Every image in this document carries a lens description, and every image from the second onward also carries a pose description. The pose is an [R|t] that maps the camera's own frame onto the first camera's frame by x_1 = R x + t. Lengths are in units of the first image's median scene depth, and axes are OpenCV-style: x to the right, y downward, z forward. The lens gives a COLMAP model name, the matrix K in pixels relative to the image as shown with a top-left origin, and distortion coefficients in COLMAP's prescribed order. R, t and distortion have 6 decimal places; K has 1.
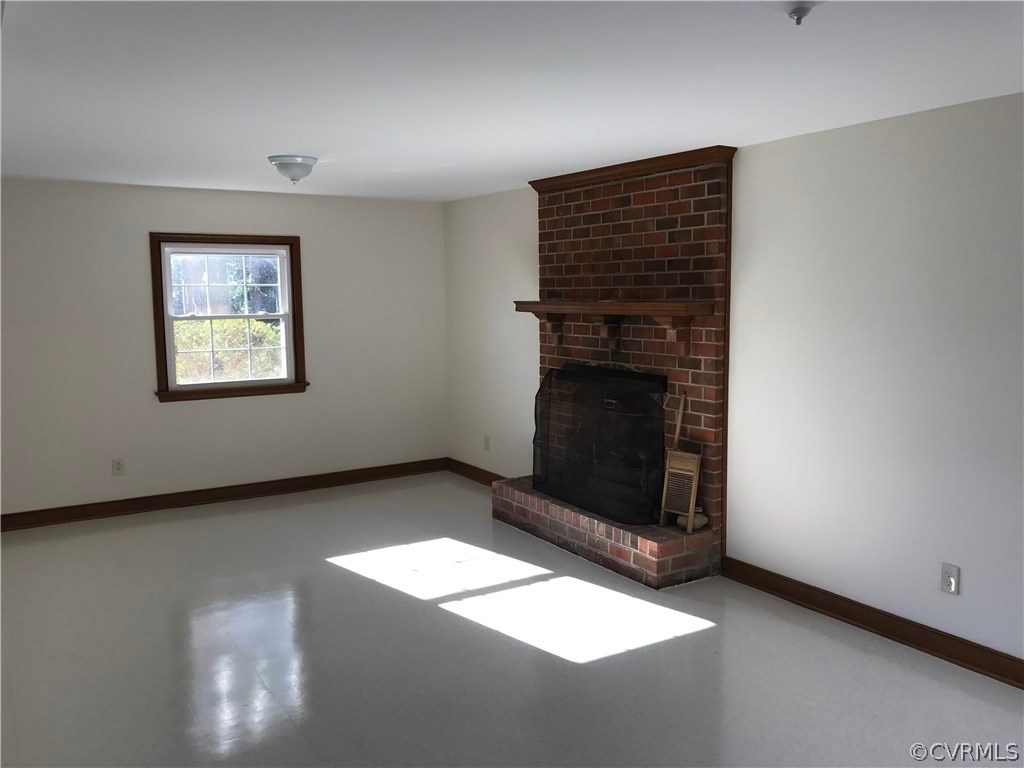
lens RADIAL K [[862.0, 0, 513.6], [0, 862.0, 377.9], [0, 0, 1]] dist [0.041559, -0.046018]
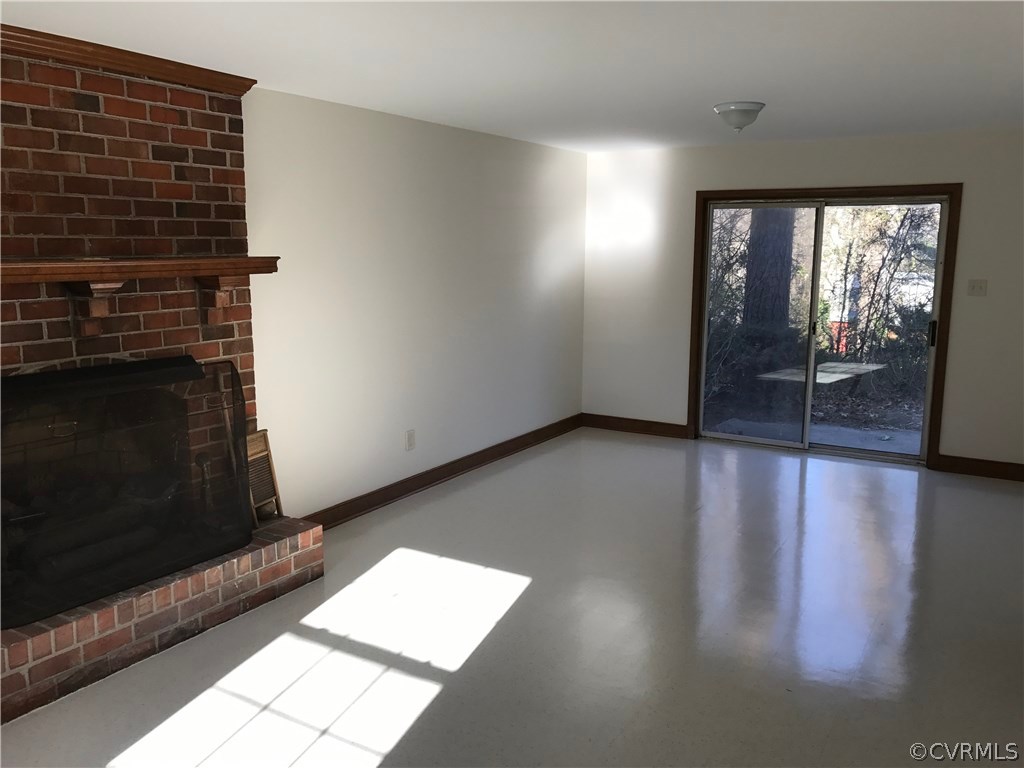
lens RADIAL K [[862.0, 0, 512.1], [0, 862.0, 379.3], [0, 0, 1]] dist [0.041559, -0.046018]
pose [[-0.465816, -0.124322, 0.876105, -0.639016], [0.095787, 0.977179, 0.189594, -0.100301], [-0.879682, 0.172235, -0.443277, 1.094966]]
